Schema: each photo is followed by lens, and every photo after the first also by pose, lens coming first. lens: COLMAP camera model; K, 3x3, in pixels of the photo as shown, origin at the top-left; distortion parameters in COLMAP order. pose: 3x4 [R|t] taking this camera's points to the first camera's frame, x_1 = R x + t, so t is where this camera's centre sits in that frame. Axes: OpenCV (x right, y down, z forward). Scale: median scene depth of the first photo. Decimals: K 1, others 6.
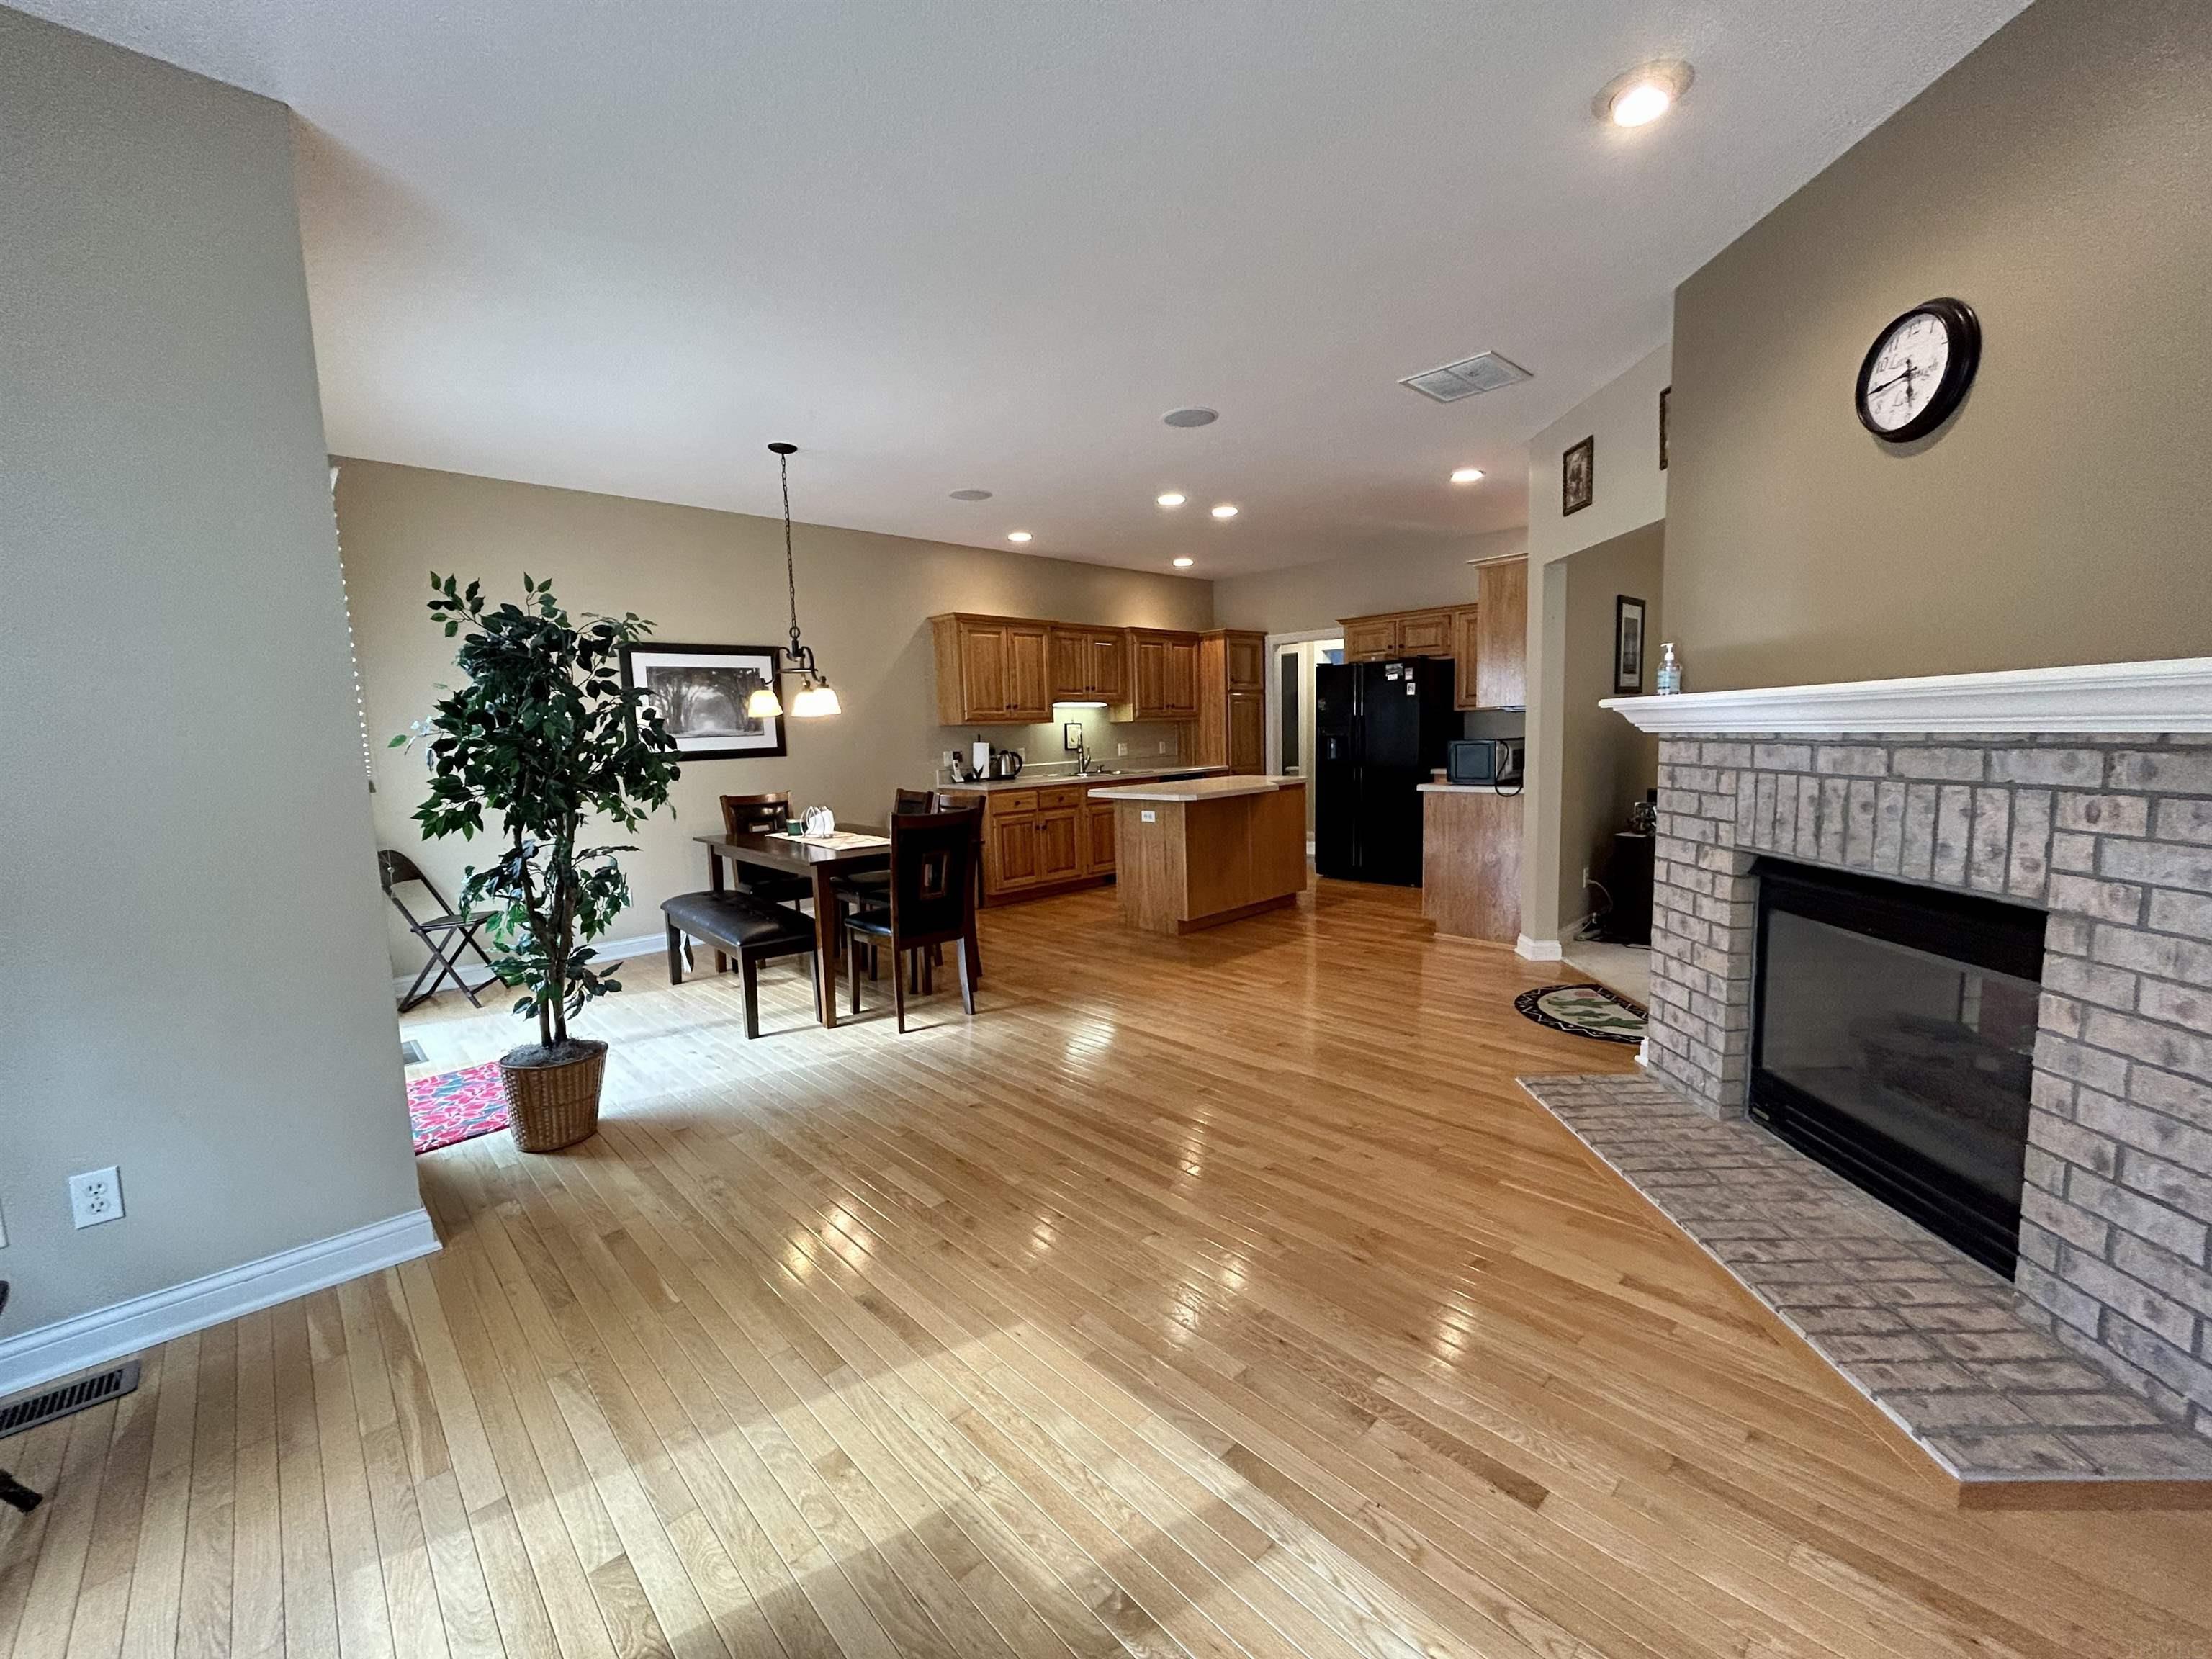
lens RADIAL K [[891.5, 0, 1102.1], [0, 891.5, 828.4], [0, 0, 1]] dist [-0.000917, -0.000066]
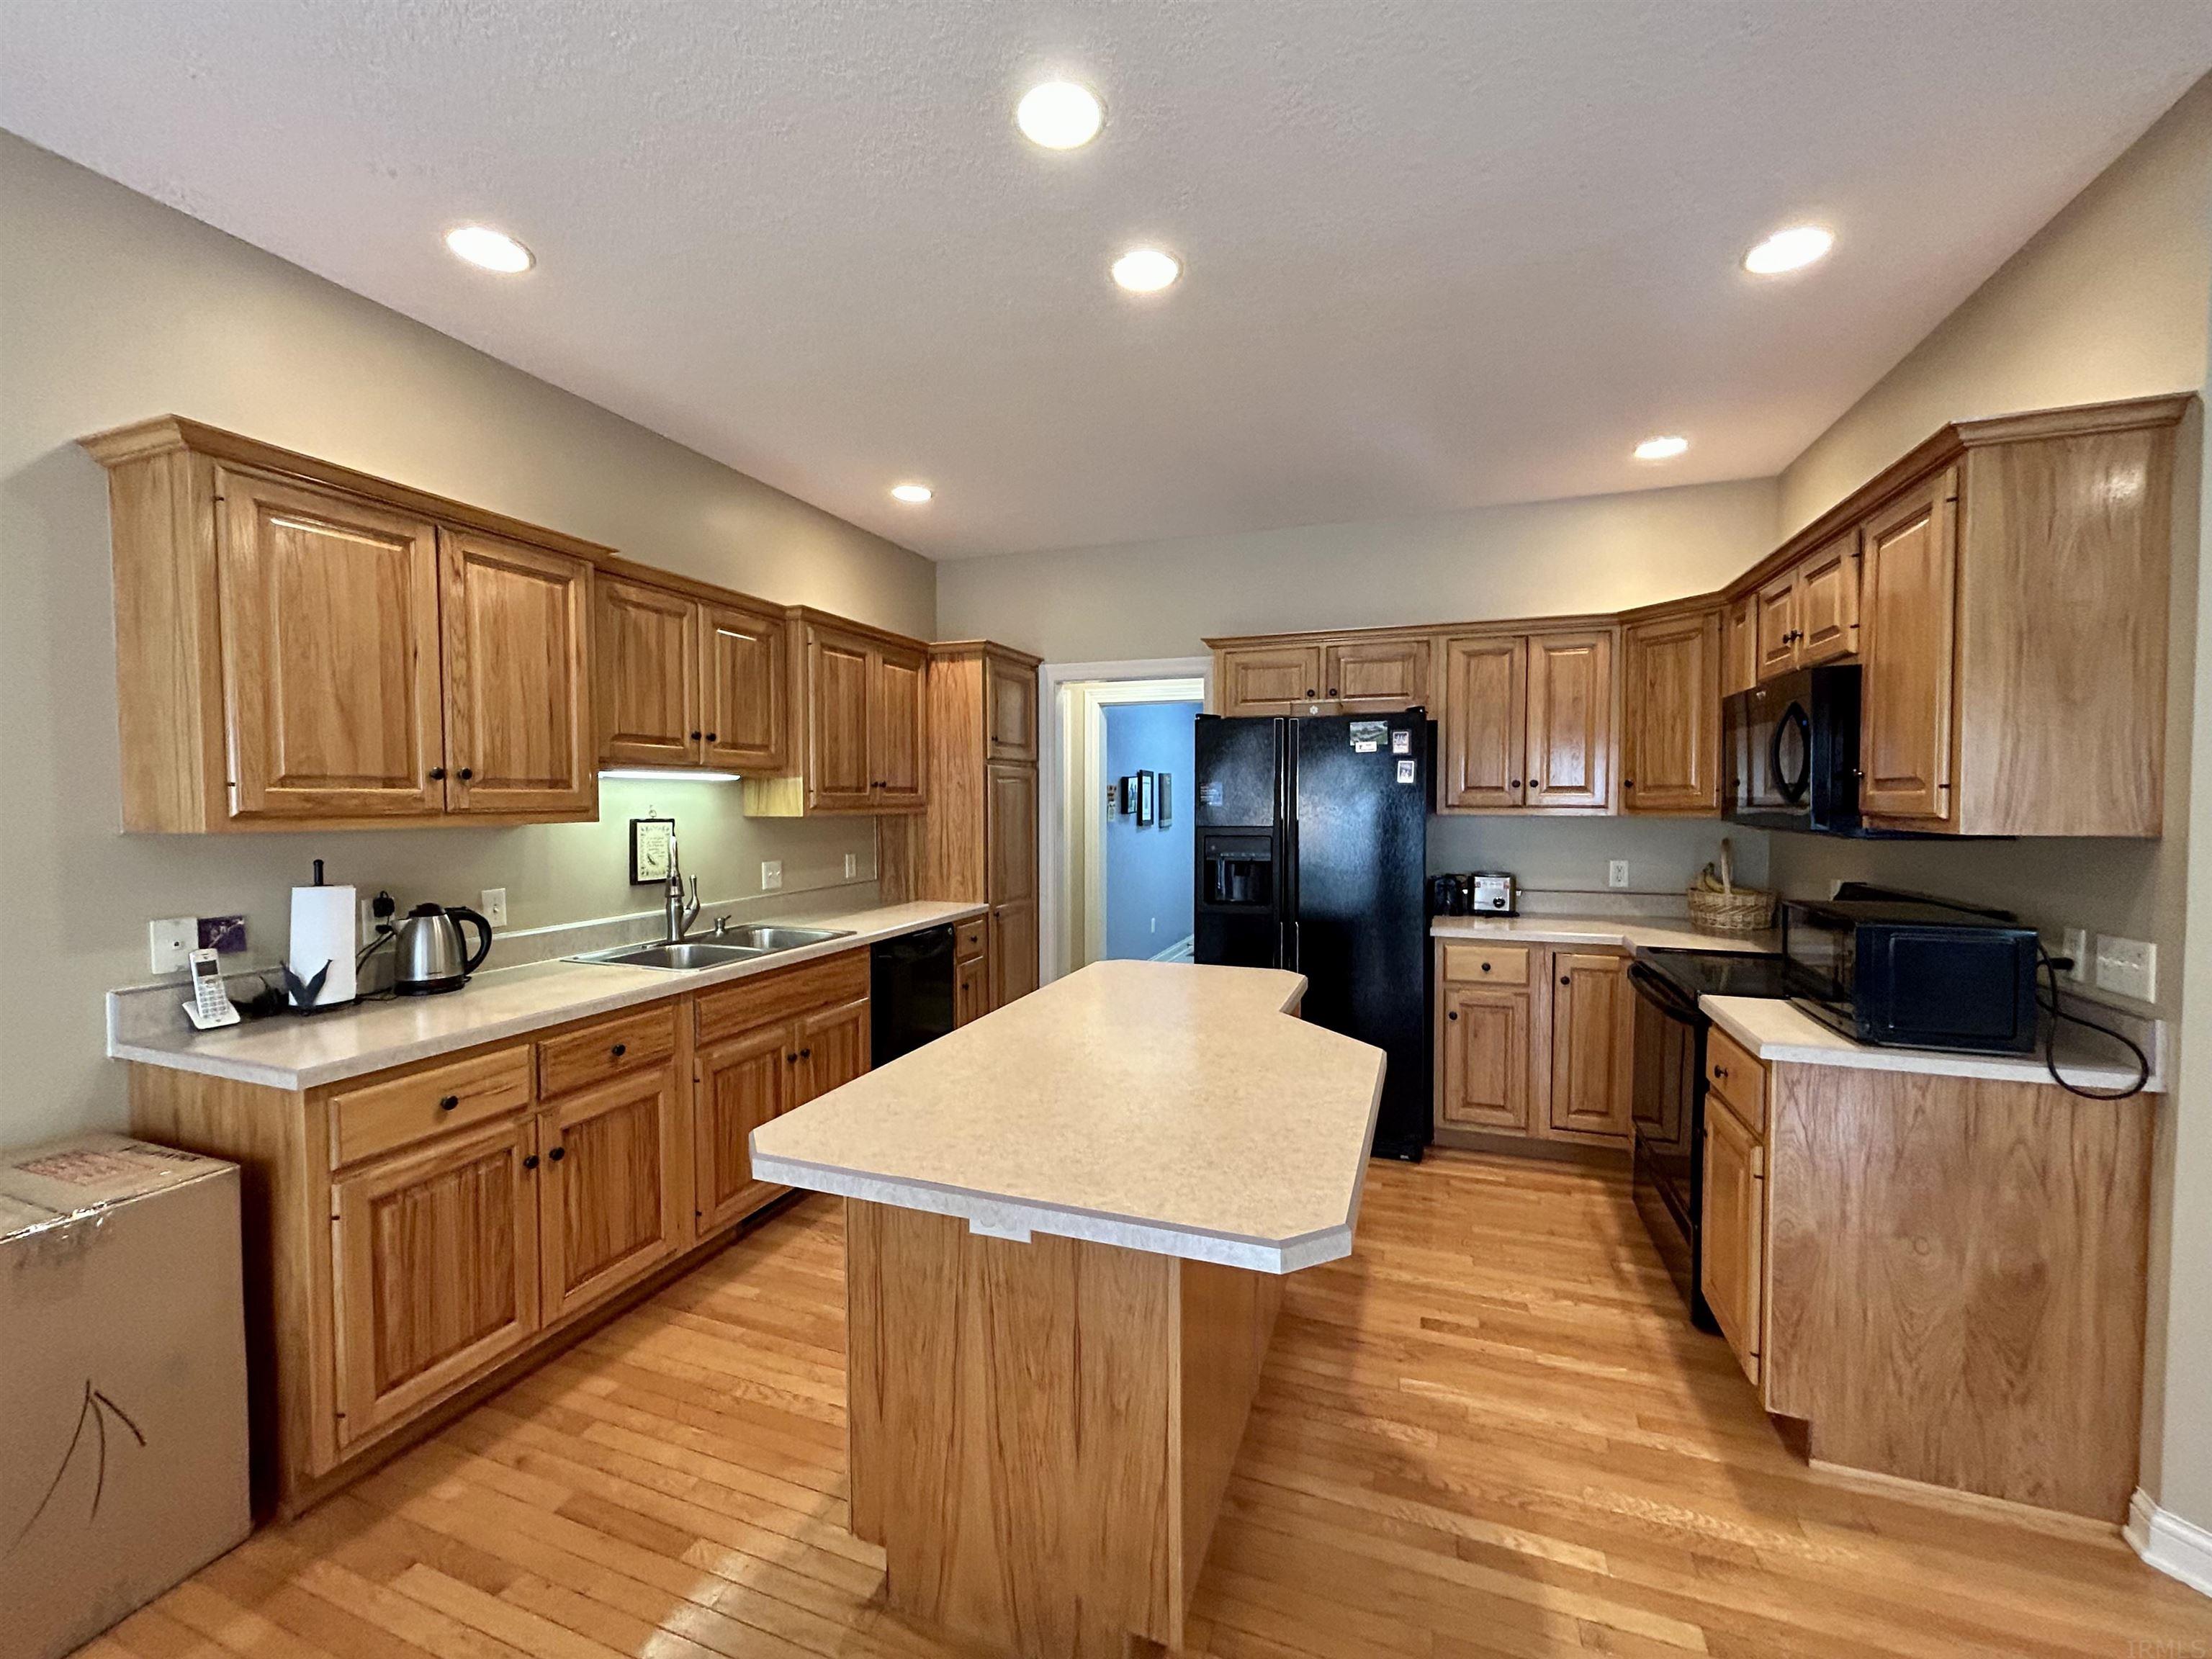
lens RADIAL K [[891.5, 0, 1108.5], [0, 891.5, 828.8], [0, 0, 1]] dist [-0.000917, -0.000066]
pose [[0.894124, 0.013589, 0.447613, -0.073575], [0.022488, 0.996916, -0.075187, -0.199225], [-0.447254, 0.077292, 0.891061, 1.385457]]
